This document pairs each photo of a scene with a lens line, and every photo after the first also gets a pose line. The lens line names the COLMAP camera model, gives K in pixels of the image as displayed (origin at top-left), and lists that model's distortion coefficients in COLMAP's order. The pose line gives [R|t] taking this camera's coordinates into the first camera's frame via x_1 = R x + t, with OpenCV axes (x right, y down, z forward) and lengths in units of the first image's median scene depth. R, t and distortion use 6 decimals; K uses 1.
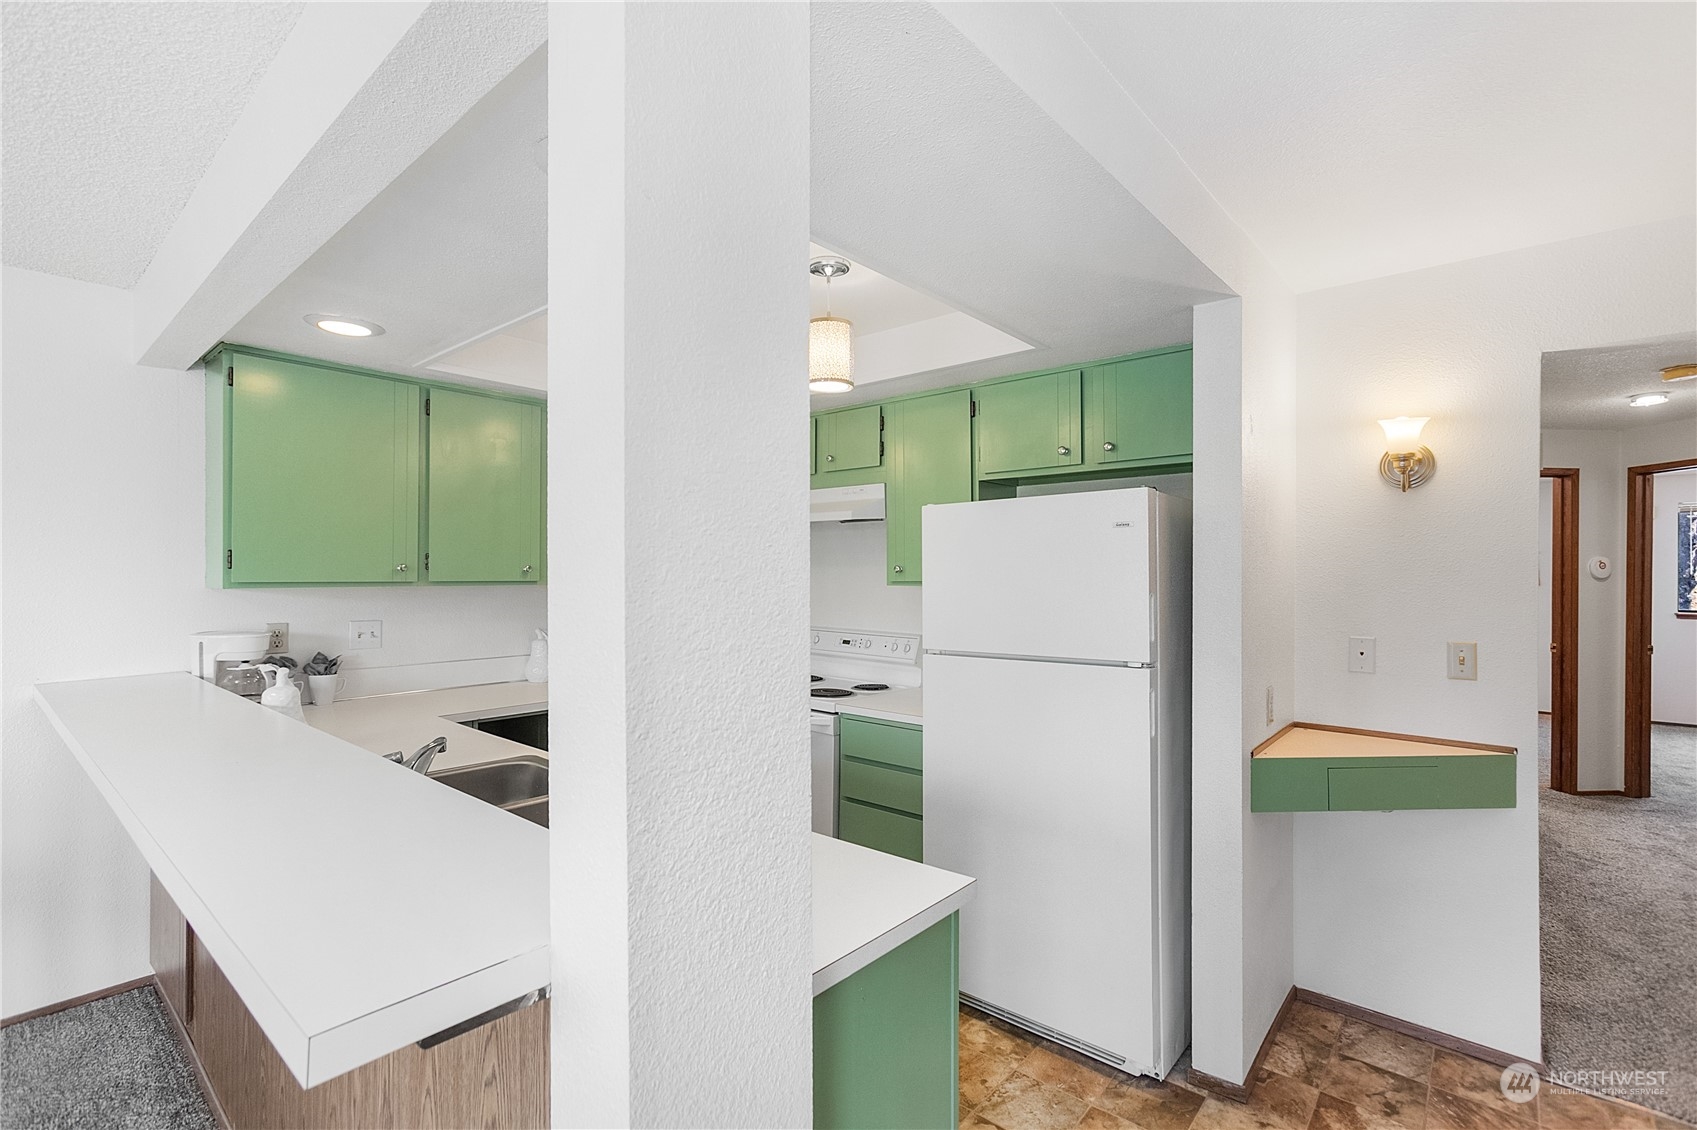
lens RADIAL K [[766.9, 0, 857.6], [0, 766.9, 568.0], [0, 0, 1]] dist [-0.004443, -0.000098]
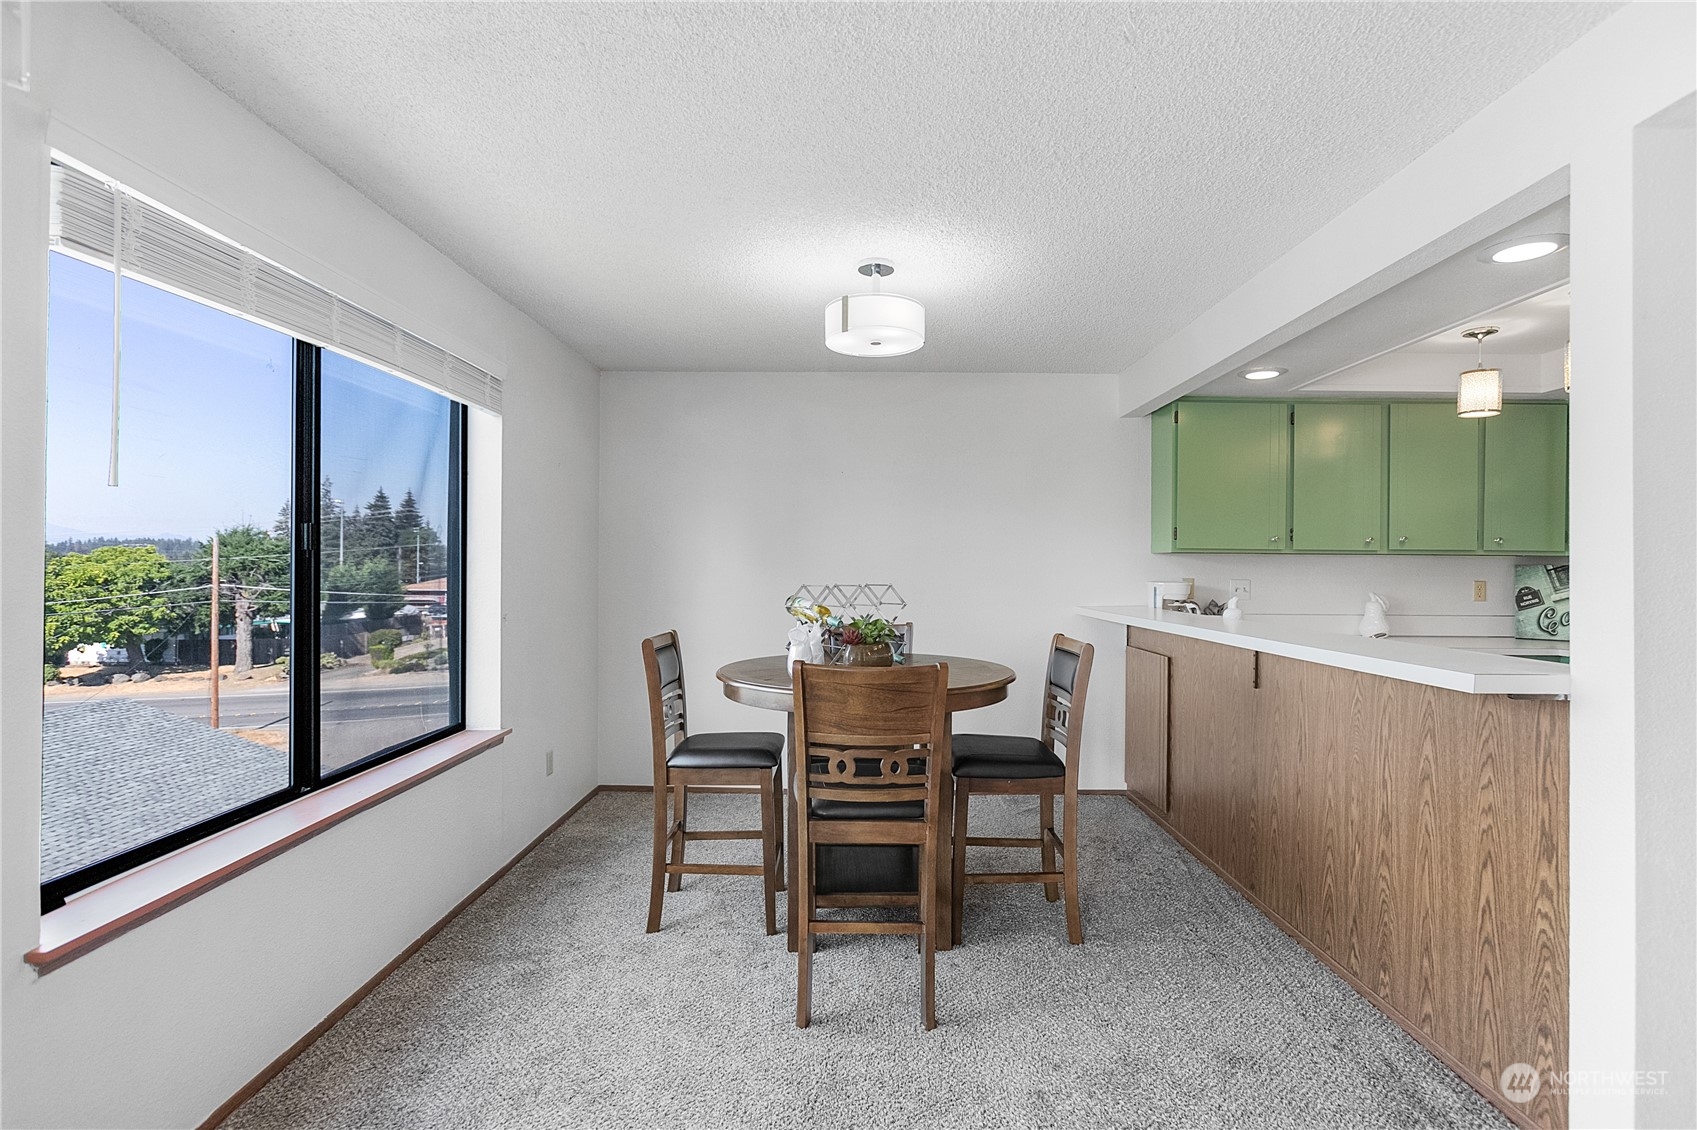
lens RADIAL K [[804.2, 0, 851.8], [0, 804.2, 570.8], [0, 0, 1]] dist [-0.013757, 0.002787]
pose [[0.654788, 0.006251, -0.755787, -0.010798], [-0.004217, 0.999980, 0.004617, 0.052256], [0.755801, 0.000164, 0.654801, -0.500783]]
